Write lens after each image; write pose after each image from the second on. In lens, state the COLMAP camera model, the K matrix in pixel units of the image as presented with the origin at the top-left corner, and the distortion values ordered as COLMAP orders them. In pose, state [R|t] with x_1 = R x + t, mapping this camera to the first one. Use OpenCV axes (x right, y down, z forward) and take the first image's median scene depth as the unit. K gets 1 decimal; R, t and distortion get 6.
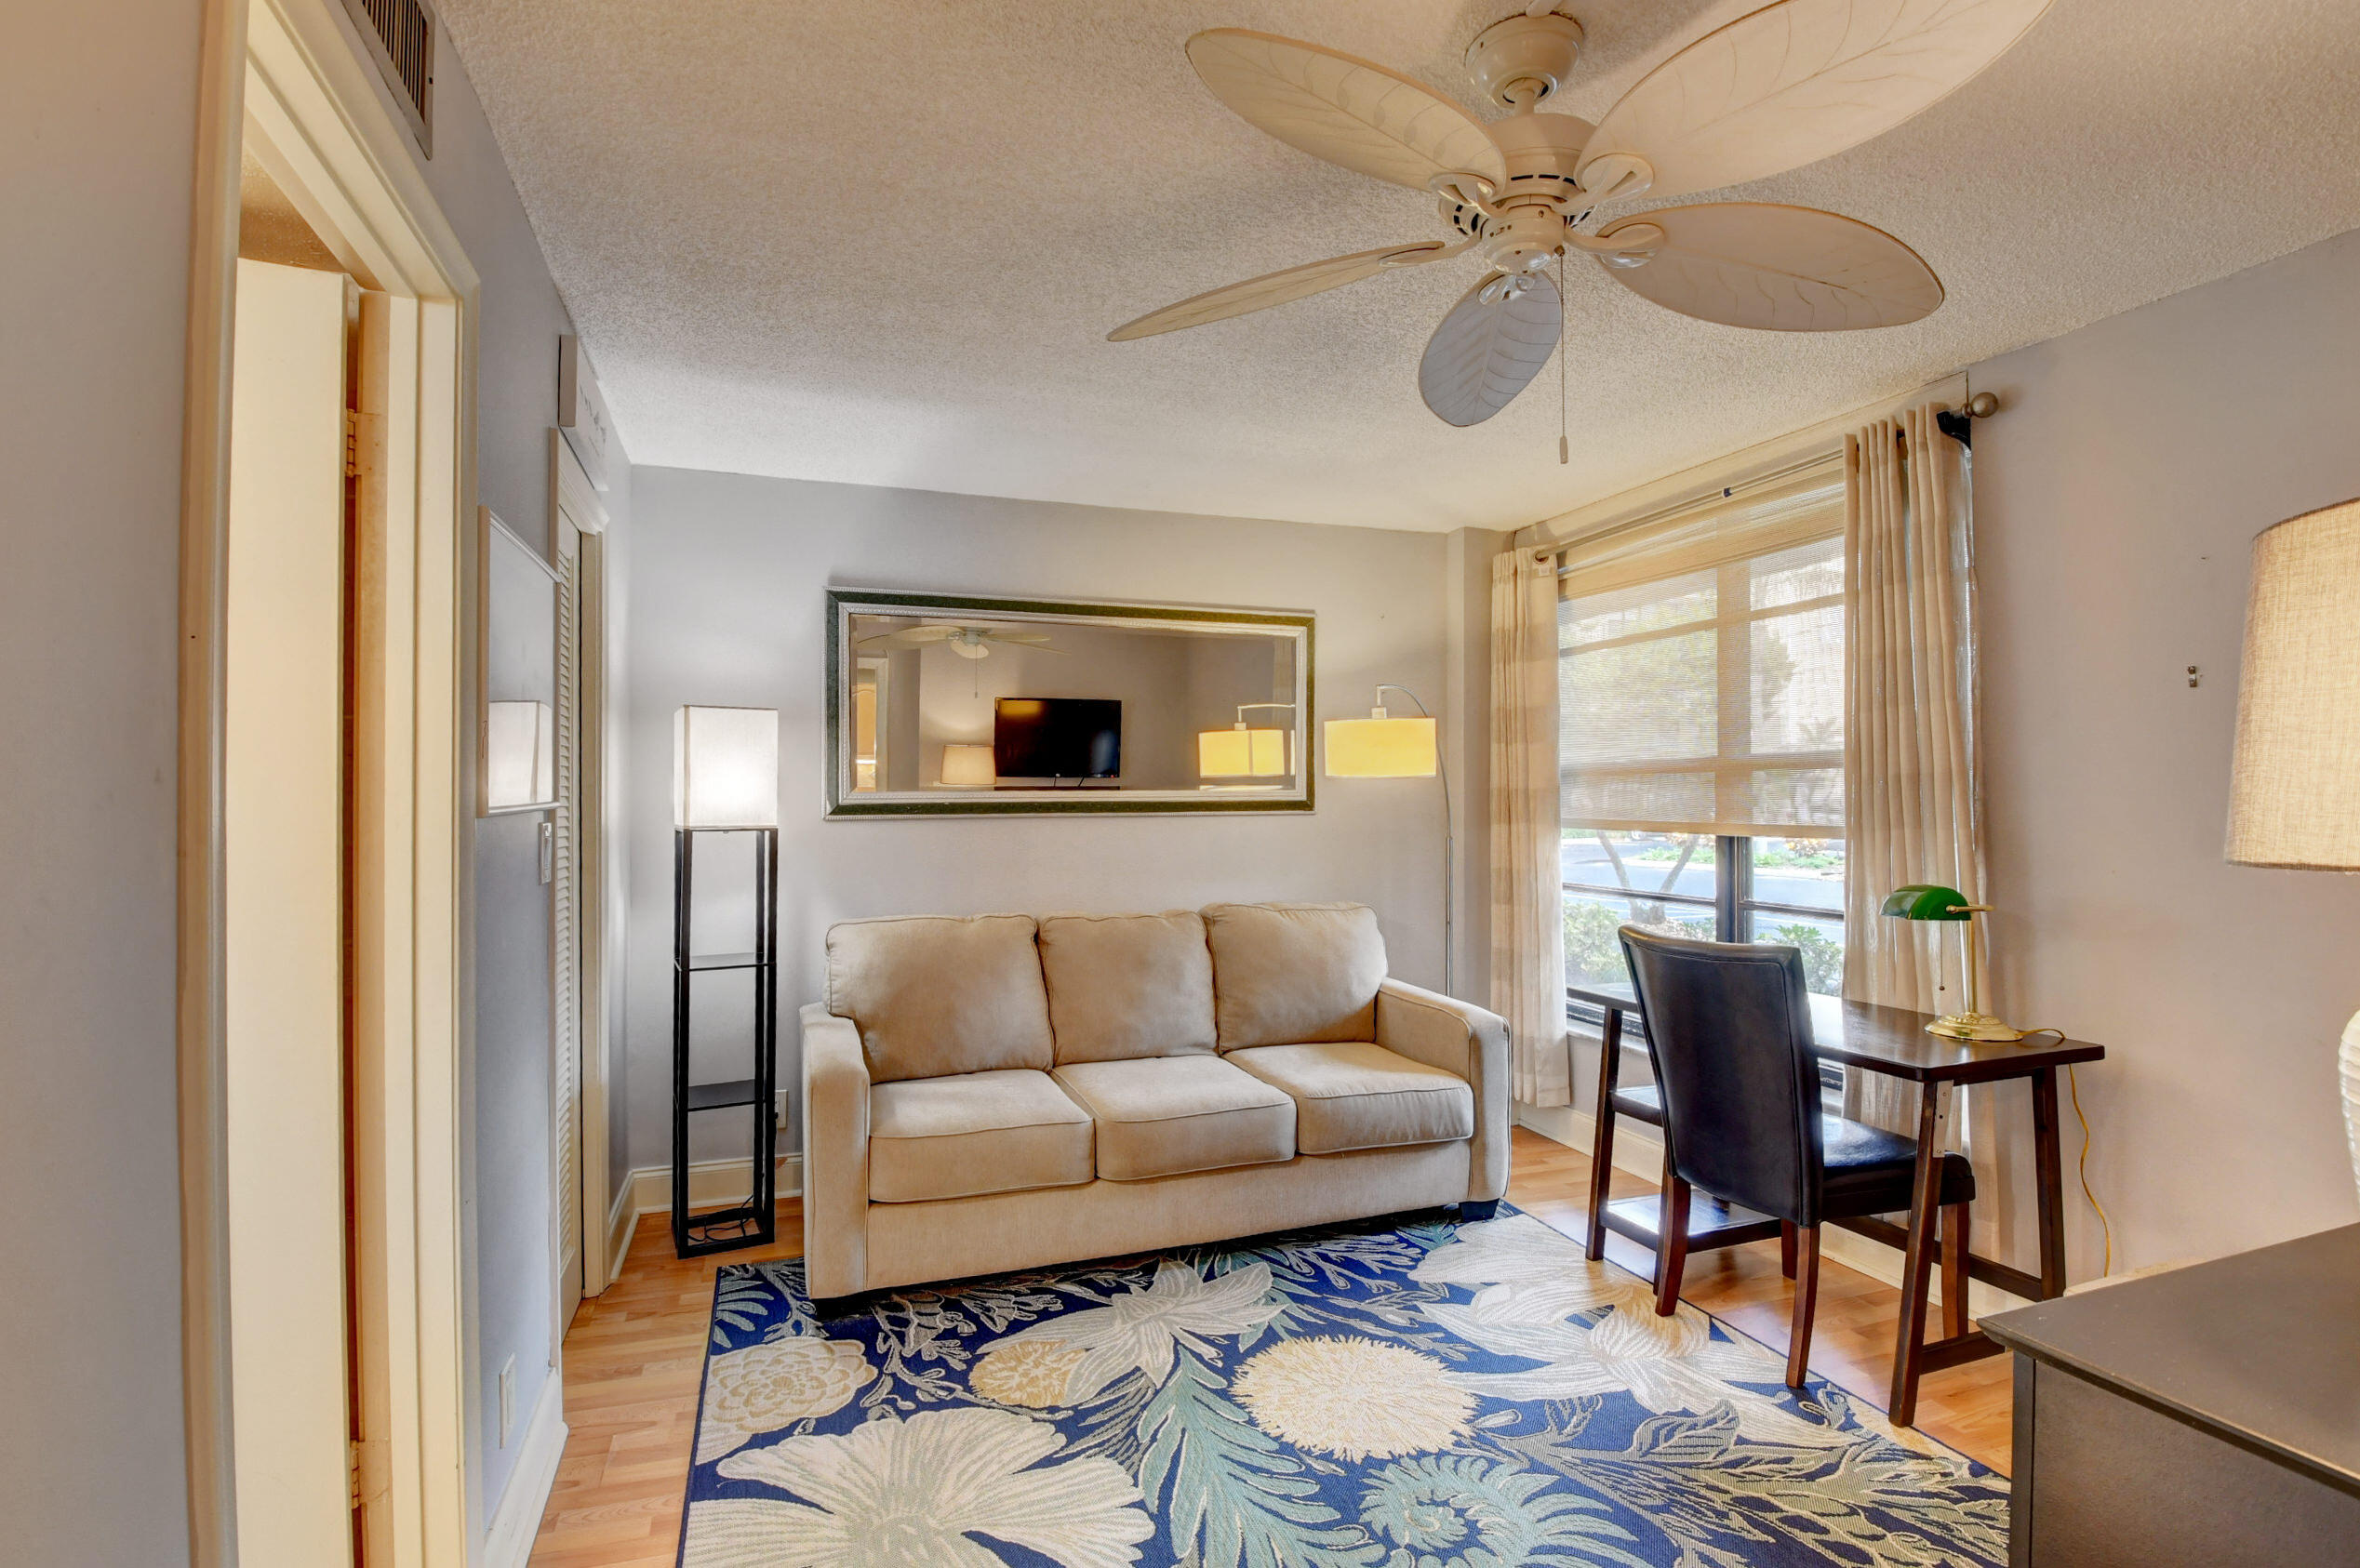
lens RADIAL K [[1039.9, 0, 1172.4], [0, 1039.9, 783.6], [0, 0, 1]] dist [0.012941, -0.023800]
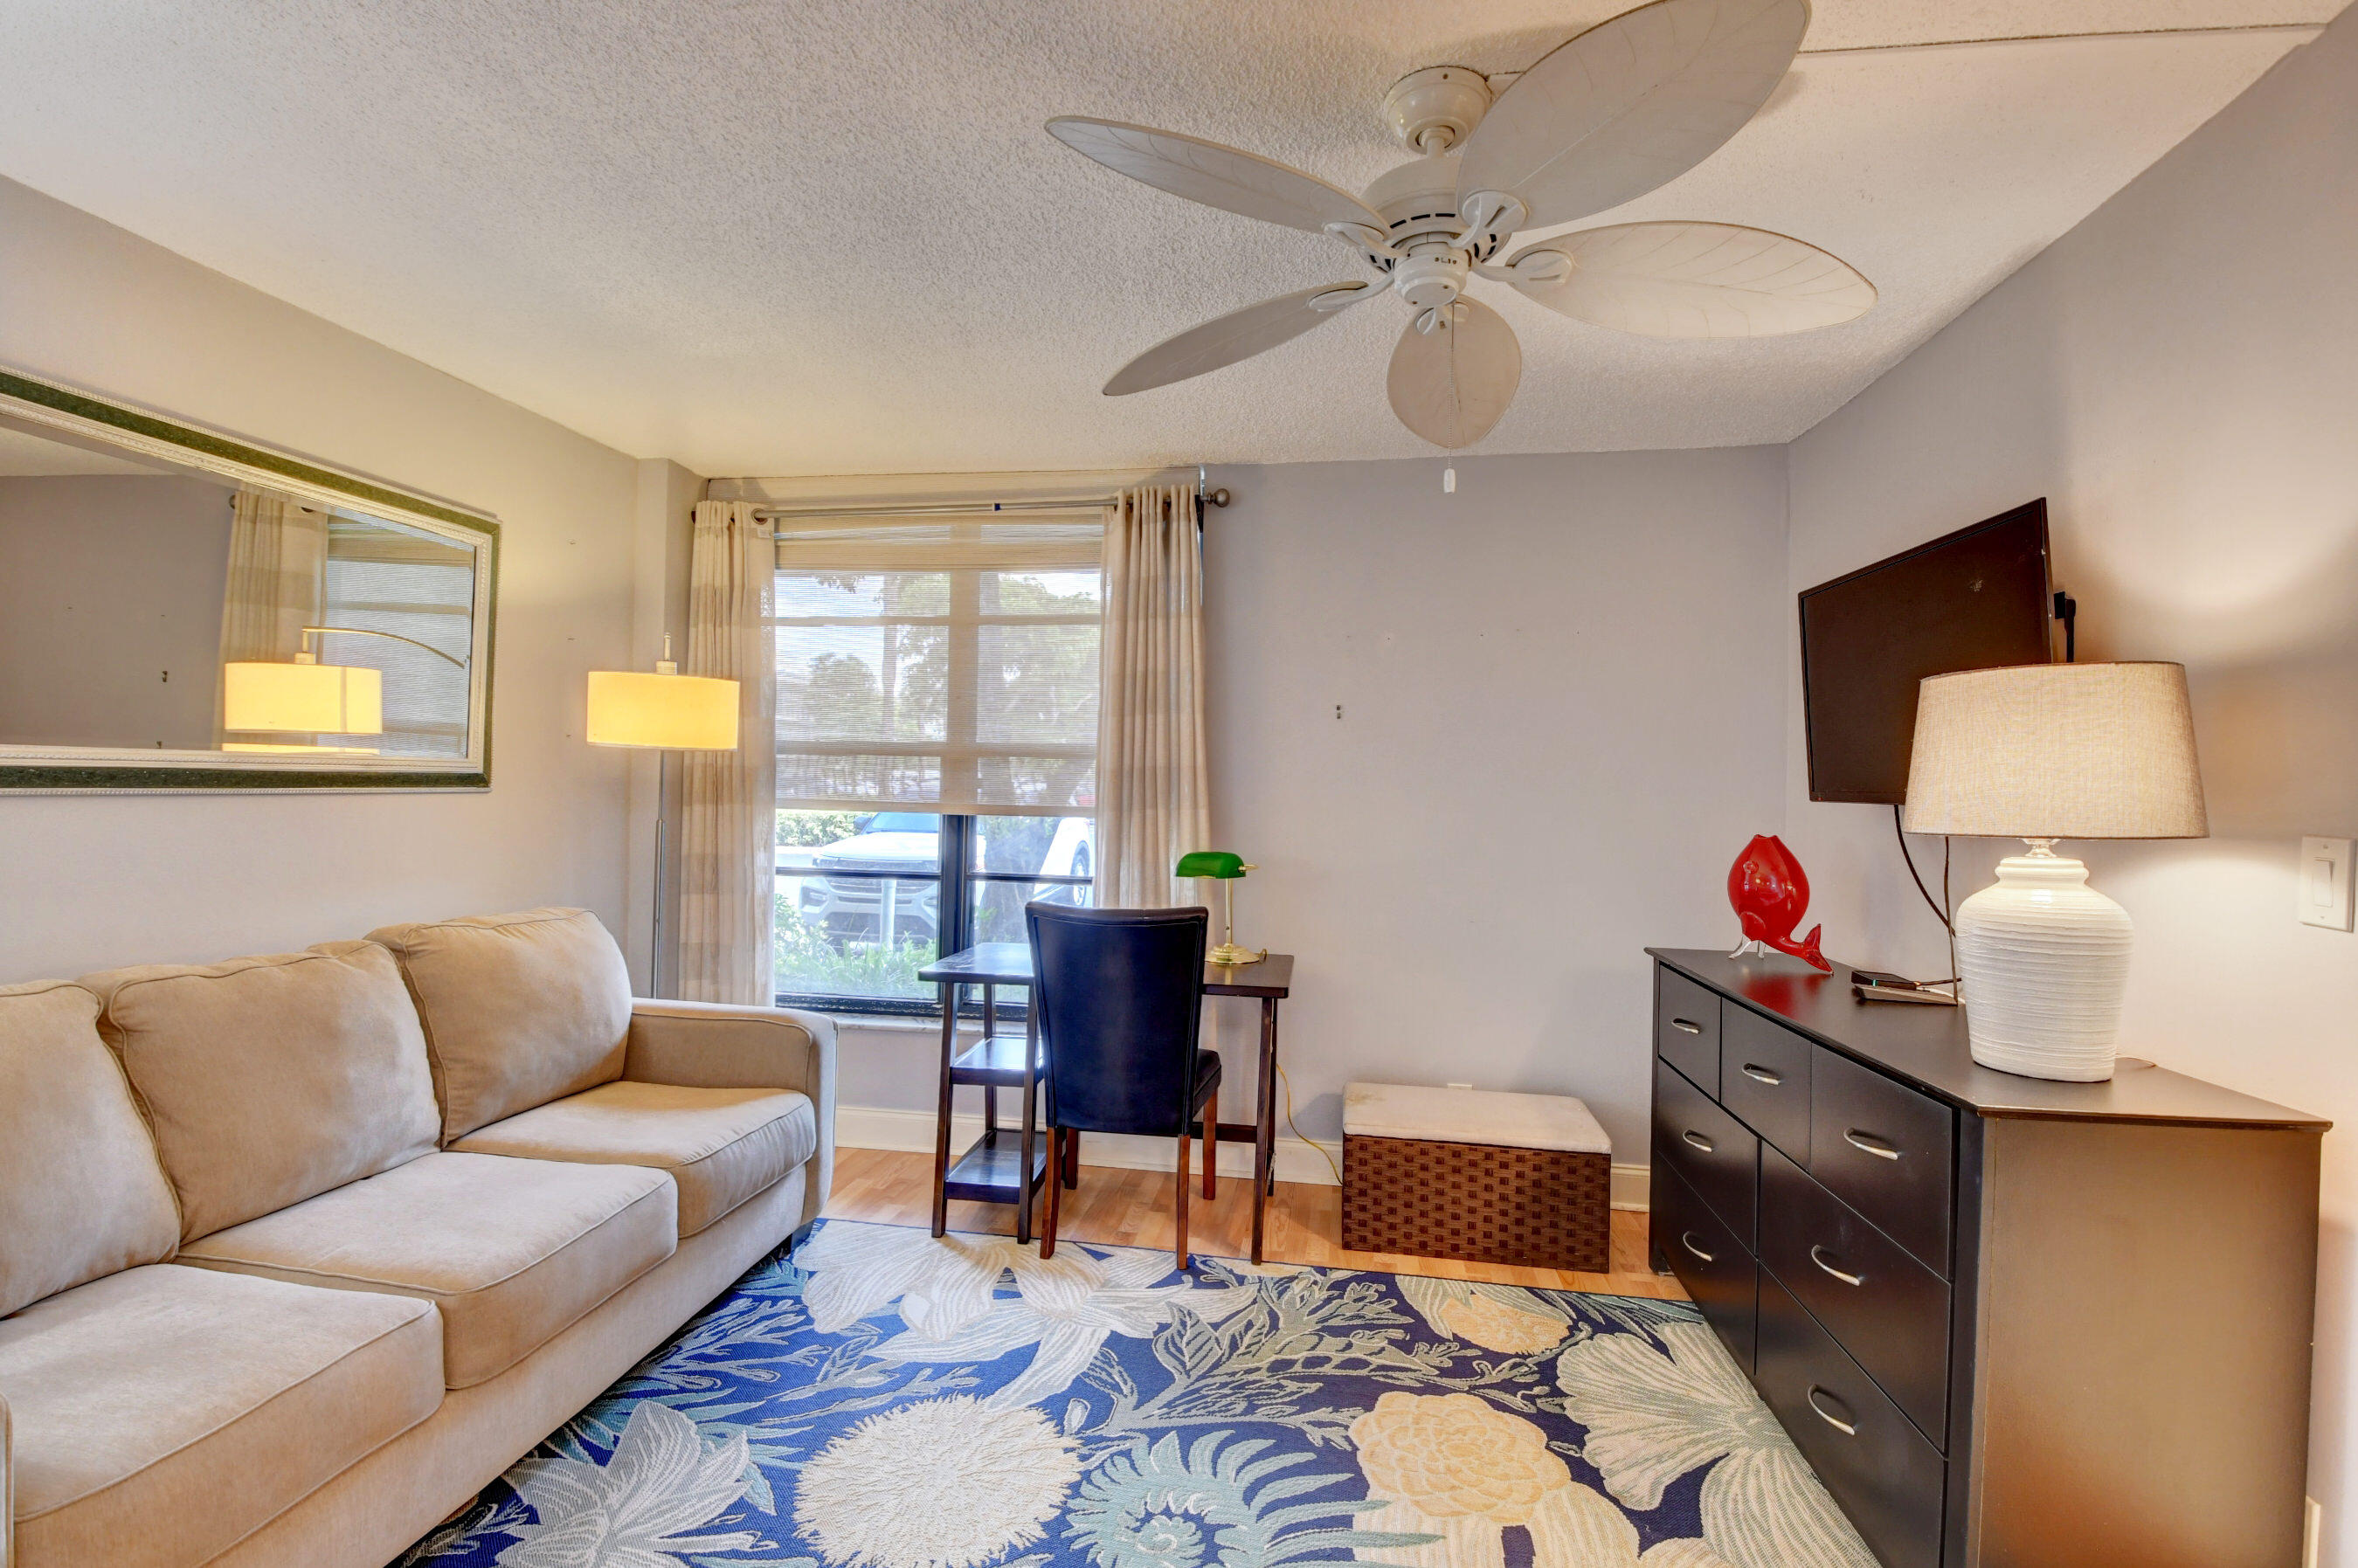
lens RADIAL K [[1024.2, 0, 1097.3], [0, 1024.2, 782.1], [0, 0, 1]] dist [0.017006, -0.035707]
pose [[0.518488, 0.013097, 0.854985, -0.408553], [-0.034575, 0.999386, 0.005659, 0.004714], [-0.854385, -0.032496, 0.518623, 0.396547]]
